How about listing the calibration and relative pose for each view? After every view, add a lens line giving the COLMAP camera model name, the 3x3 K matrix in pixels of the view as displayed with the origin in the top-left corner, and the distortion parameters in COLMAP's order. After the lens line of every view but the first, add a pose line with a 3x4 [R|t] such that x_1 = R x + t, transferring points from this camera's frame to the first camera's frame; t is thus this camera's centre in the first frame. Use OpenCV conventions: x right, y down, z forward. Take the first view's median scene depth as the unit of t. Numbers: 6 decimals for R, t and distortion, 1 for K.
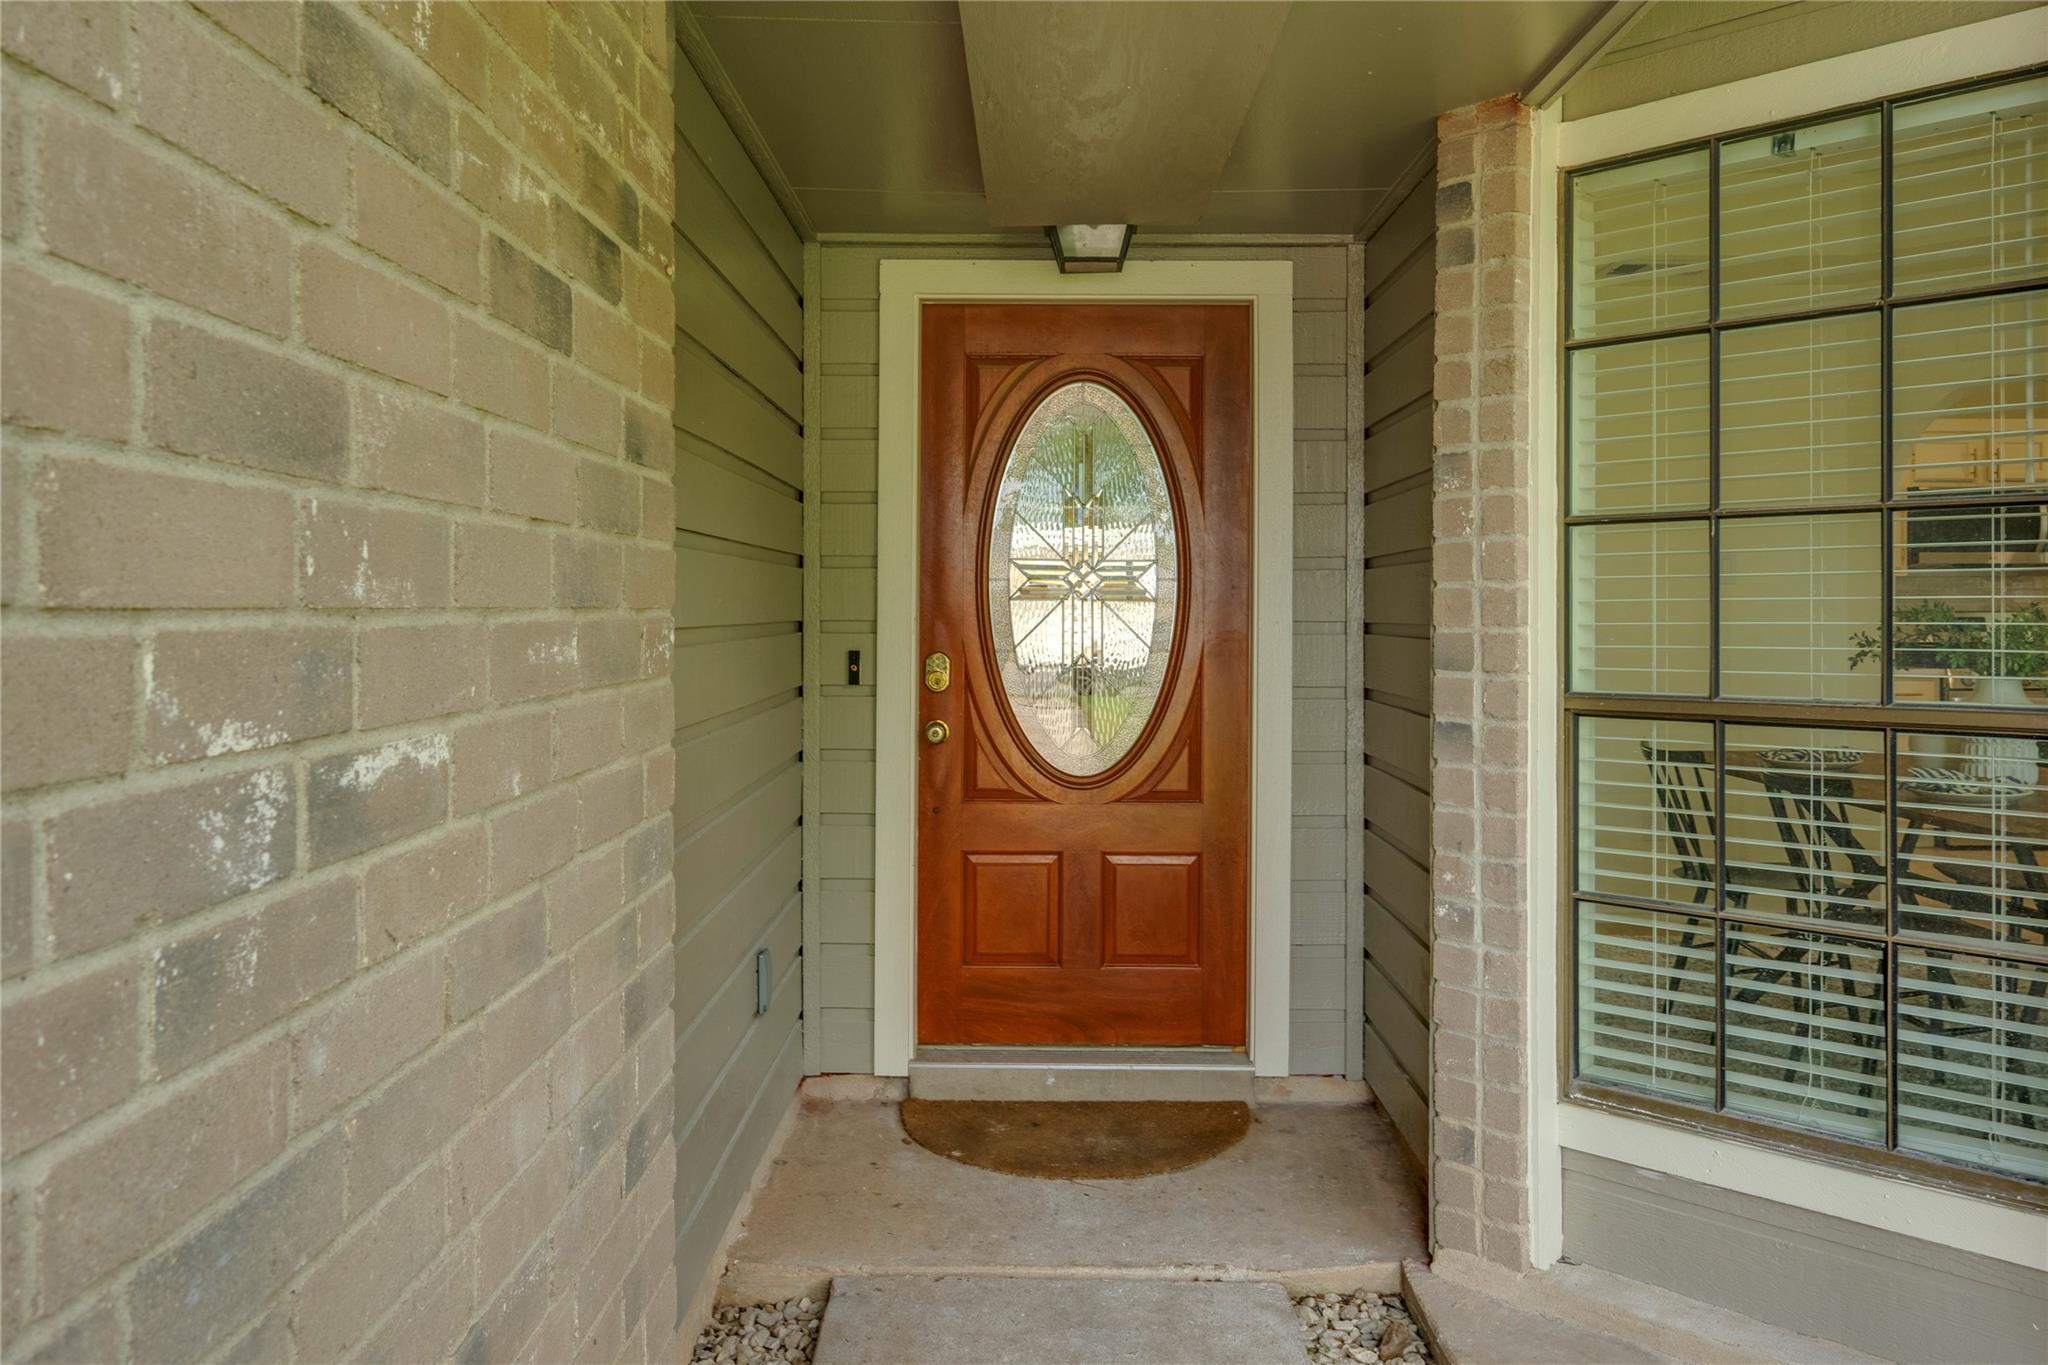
lens RADIAL K [[1642.4, 0, 1025.2], [0, 1642.4, 603.8], [0, 0, 1]] dist [-0.005471, -0.002950]
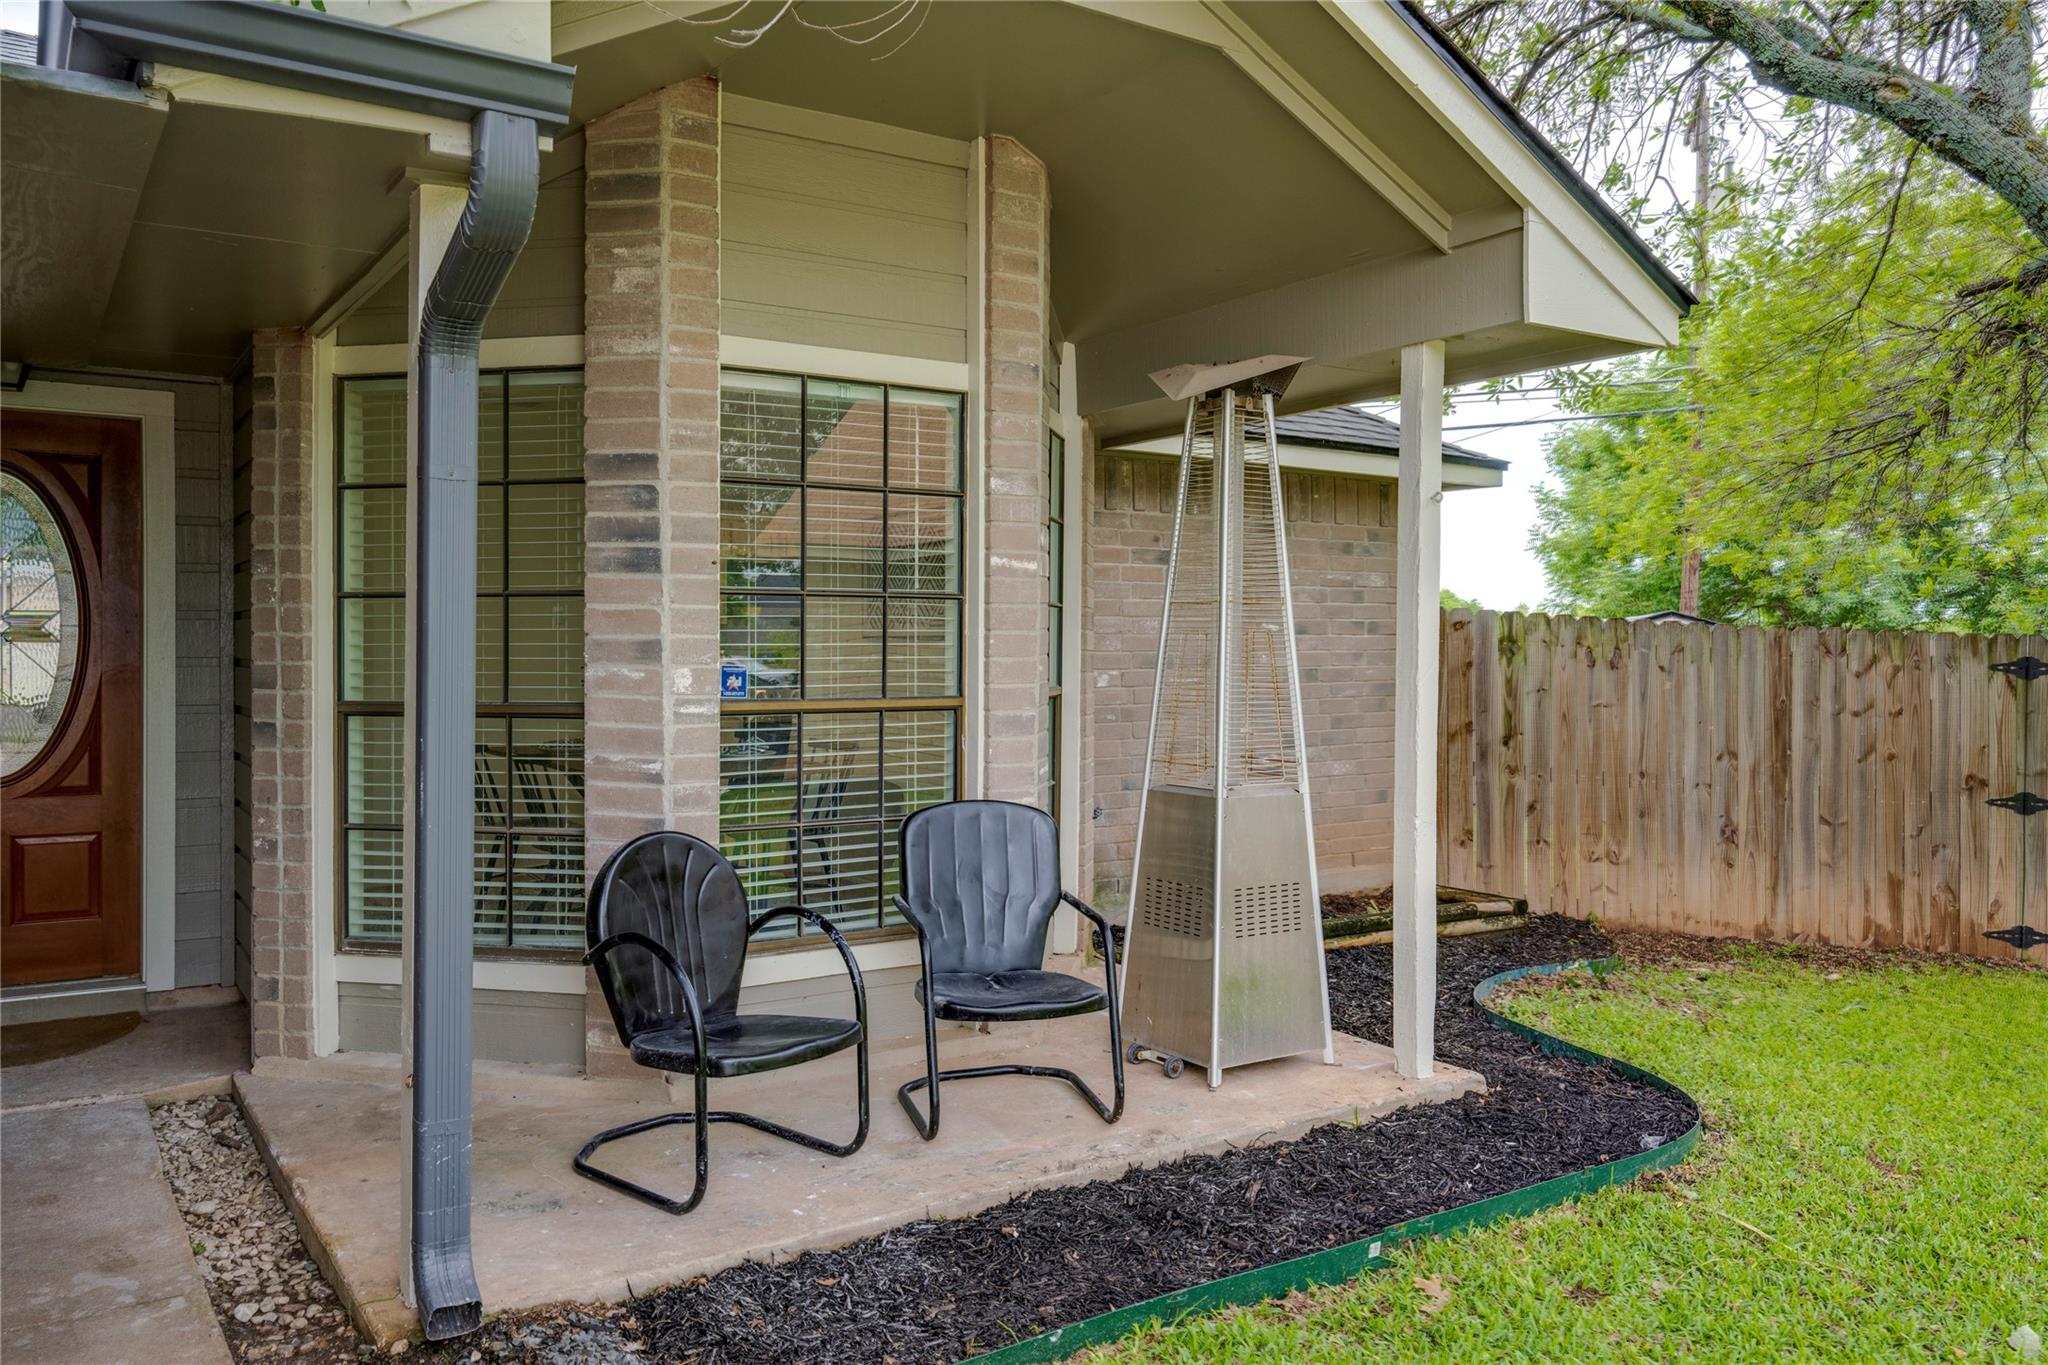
lens RADIAL K [[1538.3, 0, 1024.0], [0, 1538.3, 682.5], [0, 0, 1]] dist [-0.003969, 0.003463]
pose [[0.824512, -0.007421, 0.565796, 0.029129], [-0.007508, 0.999683, 0.024052, -0.005995], [-0.565795, -0.024079, 0.824195, -0.618885]]
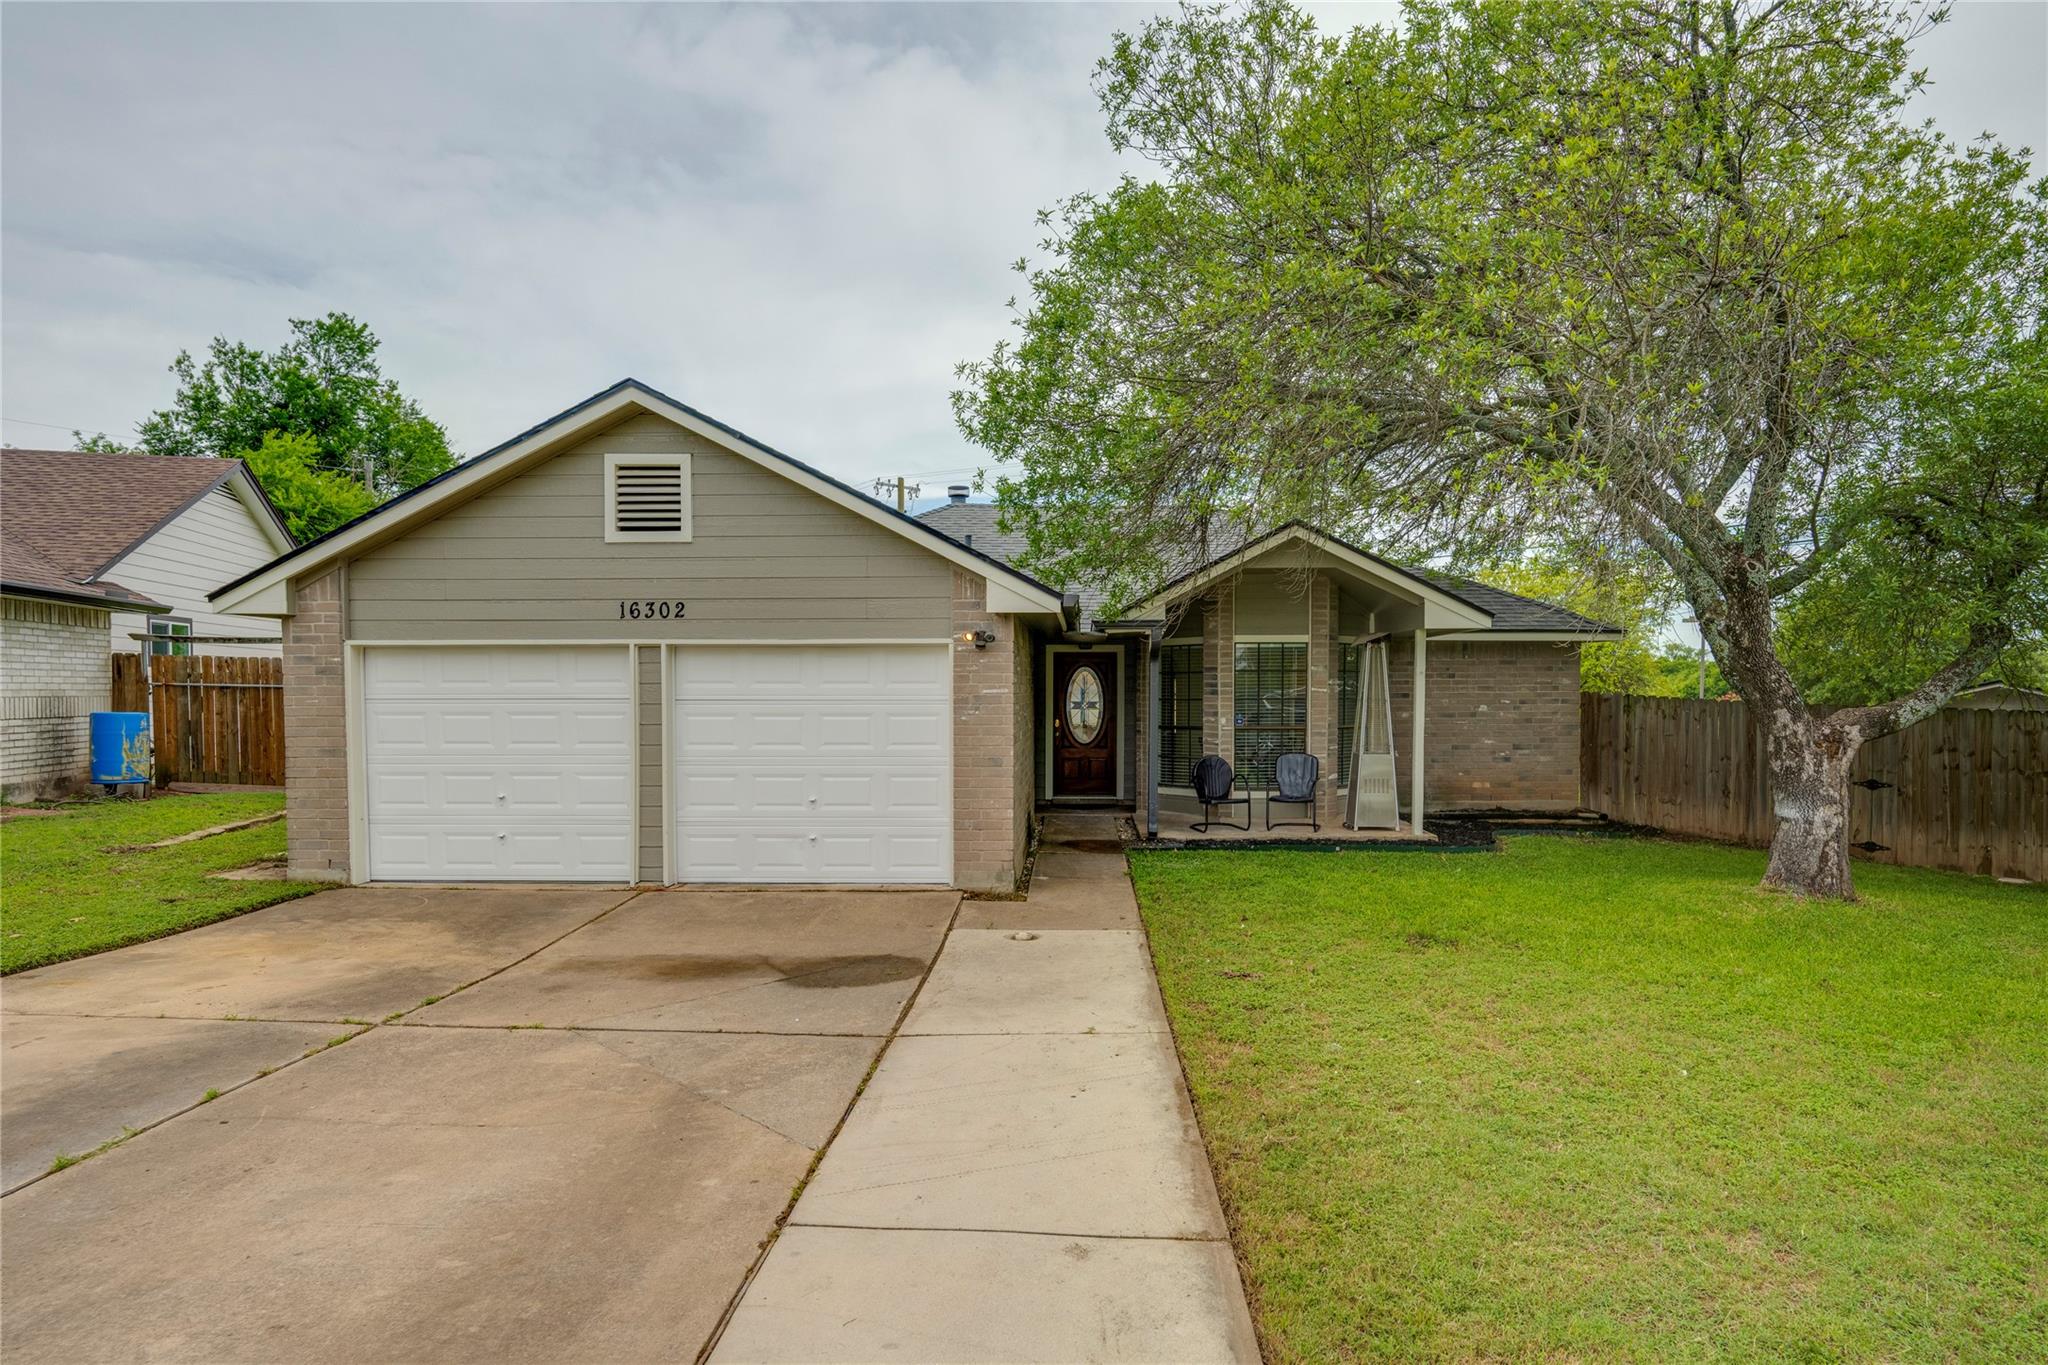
lens RADIAL K [[1037.3, 0, 1024.0], [0, 1037.3, 682.5], [0, 0, 1]] dist [-0.001016, 0.000062]
pose [[0.998750, -0.000197, -0.049975, 0.010382], [-0.000139, 0.999977, -0.006727, -0.089101], [0.049975, 0.006726, 0.998728, -3.183508]]
